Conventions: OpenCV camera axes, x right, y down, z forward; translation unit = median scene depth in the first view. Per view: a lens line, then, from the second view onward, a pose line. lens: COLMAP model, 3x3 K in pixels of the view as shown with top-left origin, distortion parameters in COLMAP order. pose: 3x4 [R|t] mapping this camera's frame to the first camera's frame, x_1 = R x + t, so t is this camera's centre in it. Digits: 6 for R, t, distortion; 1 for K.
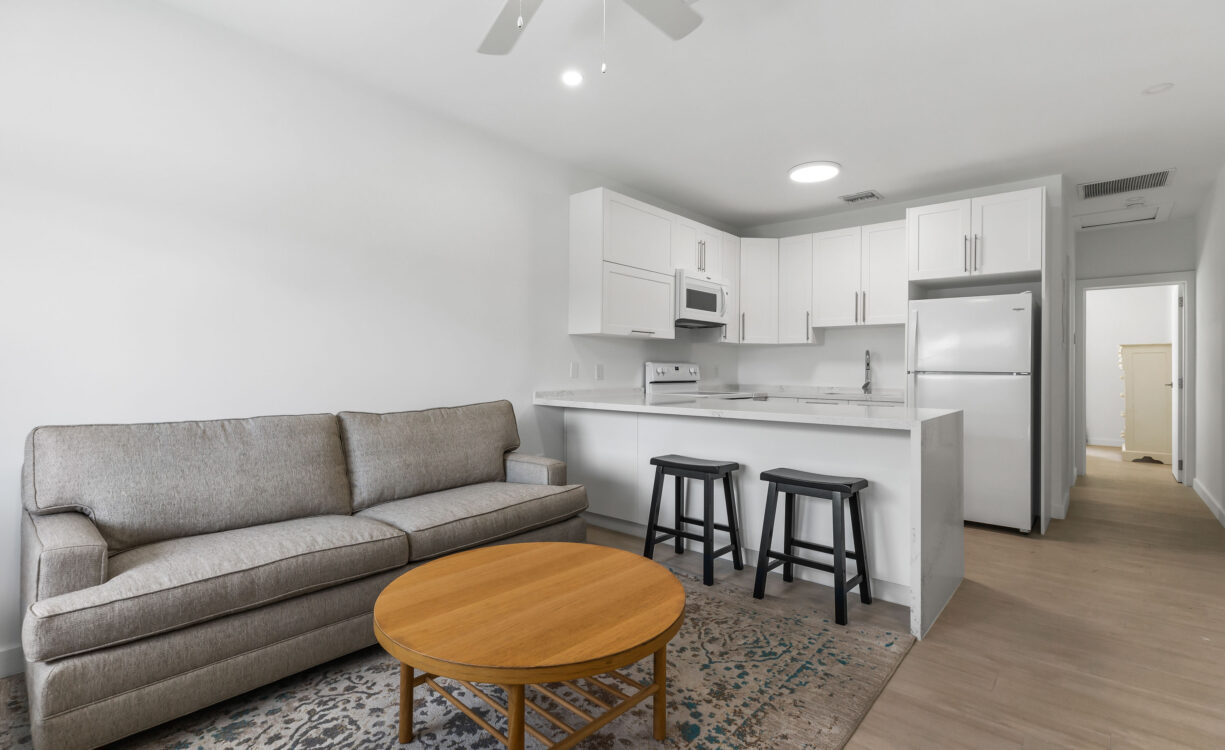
lens RADIAL K [[560.2, 0, 605.5], [0, 560.2, 364.9], [0, 0, 1]] dist [0.004241, -0.000388]
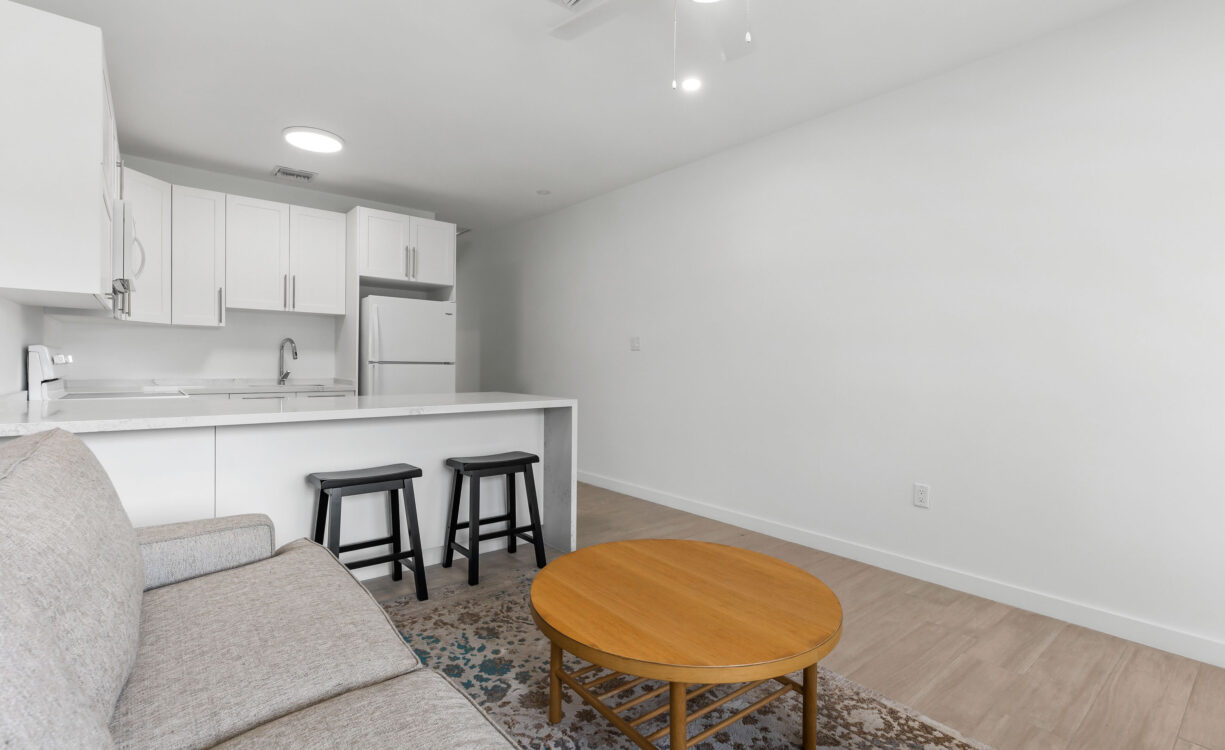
lens RADIAL K [[560.2, 0, 604.8], [0, 560.2, 369.8], [0, 0, 1]] dist [0.004241, -0.000388]
pose [[0.161165, -0.016929, 0.986782, -0.418361], [-0.018148, 0.999633, 0.020114, -0.002210], [-0.986761, -0.021150, 0.160799, 0.362964]]
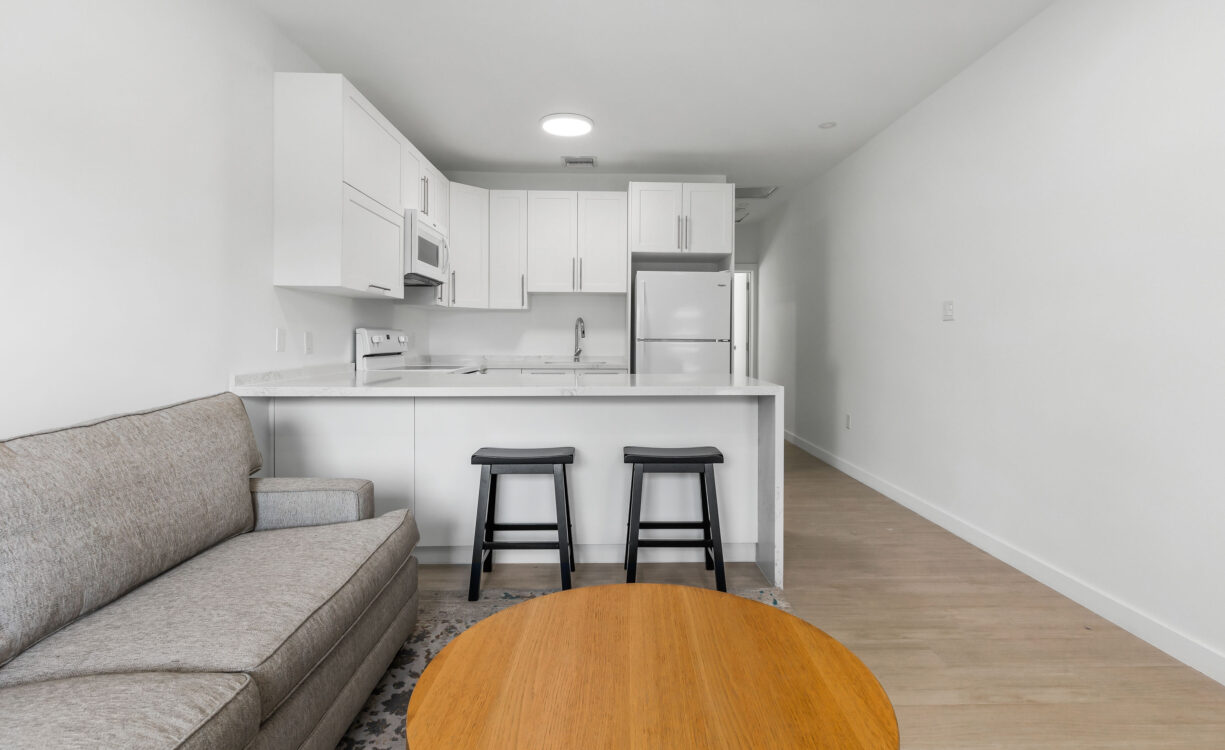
lens RADIAL K [[602.7, 0, 620.4], [0, 602.7, 344.1], [0, 0, 1]] dist [0.003409, -0.001721]
pose [[0.731889, -0.011098, 0.681334, -0.231154], [-0.003699, 0.999788, 0.020259, -0.001690], [-0.681414, -0.017347, 0.731692, 0.190249]]
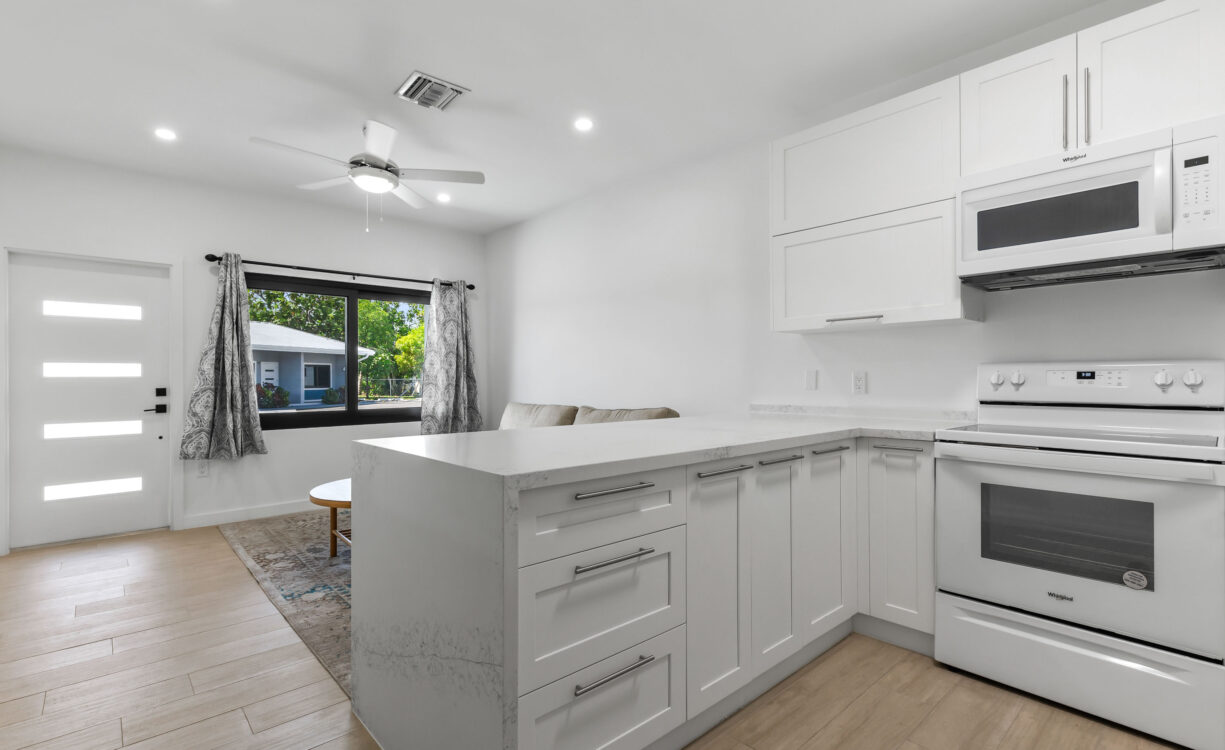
lens RADIAL K [[560.2, 0, 605.3], [0, 560.2, 374.4], [0, 0, 1]] dist [0.004241, -0.000388]
pose [[-0.112596, -0.014022, -0.993542, 0.685808], [0.010347, 0.999830, -0.015283, 0.010135], [0.993587, -0.012001, -0.112432, 0.750370]]
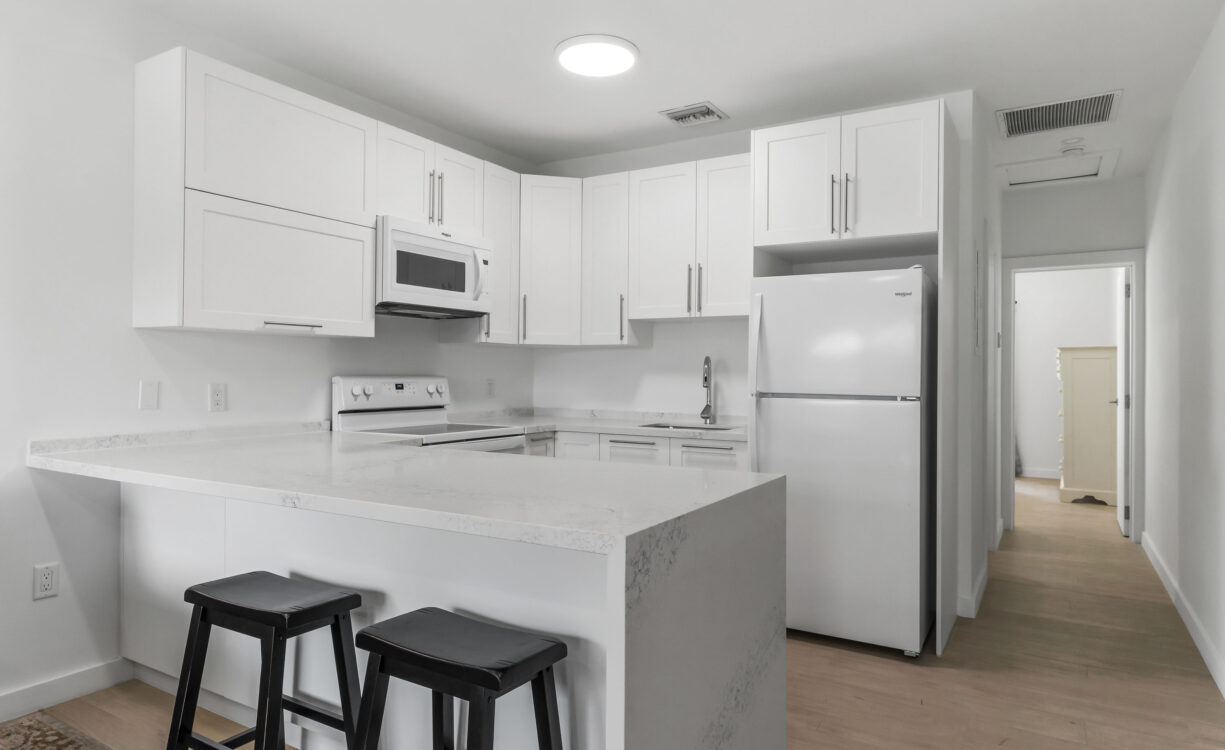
lens RADIAL K [[725.7, 0, 604.9], [0, 725.7, 366.8], [0, 0, 1]] dist [0.004396, 0.003699]
pose [[0.984561, 0.000343, 0.175040, 0.231559], [-0.000629, 0.999999, 0.001582, -0.017459], [-0.175039, -0.001668, 0.984560, 0.229985]]
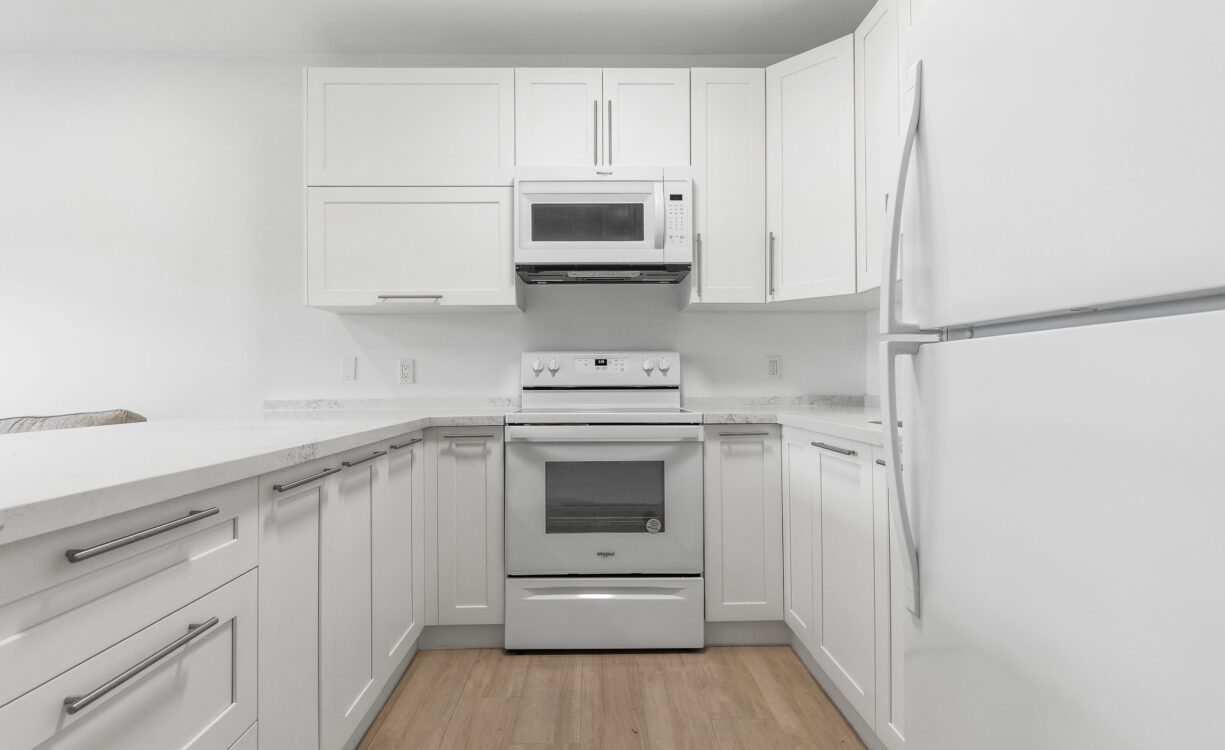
lens RADIAL K [[595.9, 0, 605.5], [0, 595.9, 372.5], [0, 0, 1]] dist [-0.003917, 0.000045]
pose [[0.678743, -0.020720, -0.734083, 0.601986], [0.016492, 0.999780, -0.012972, 0.026359], [0.734190, -0.003302, 0.678936, 0.699209]]
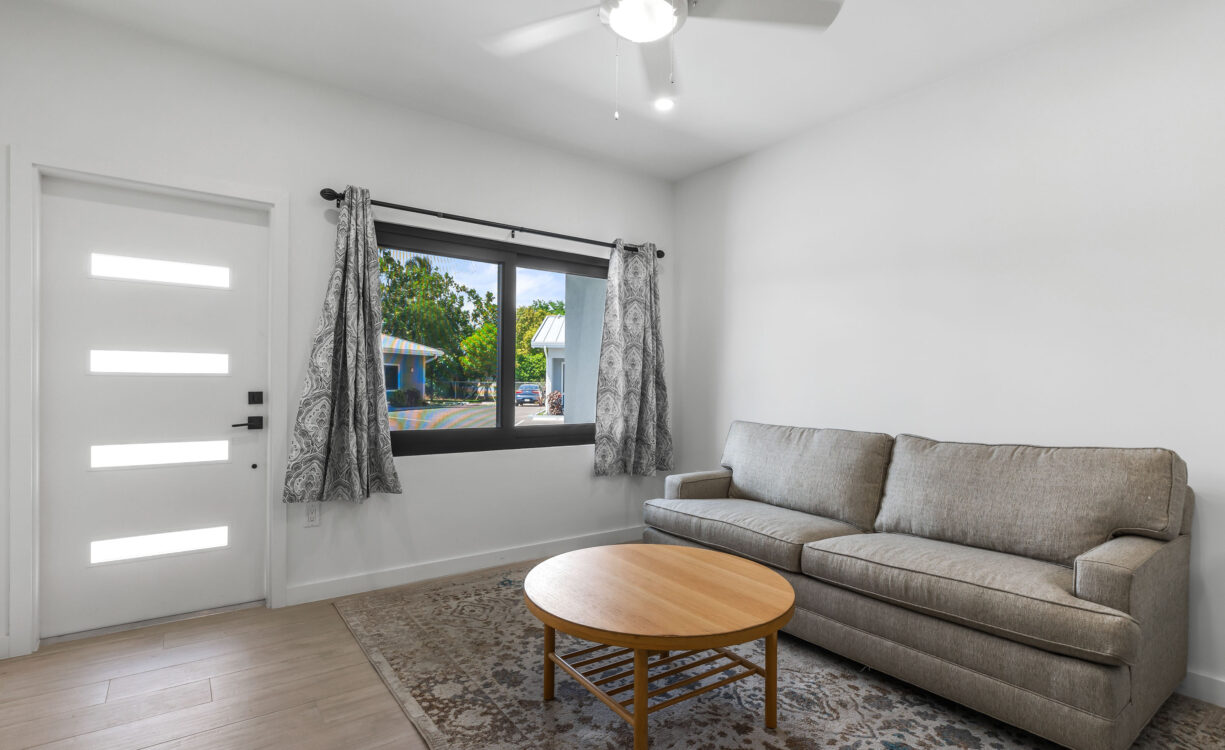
lens RADIAL K [[595.9, 0, 614.8], [0, 595.9, 385.4], [0, 0, 1]] dist [-0.003917, 0.000045]
pose [[-0.206377, -0.007818, -0.978441, 0.397688], [-0.008218, 0.999947, -0.006256, 0.004863], [0.978438, 0.006750, -0.206430, 0.430308]]
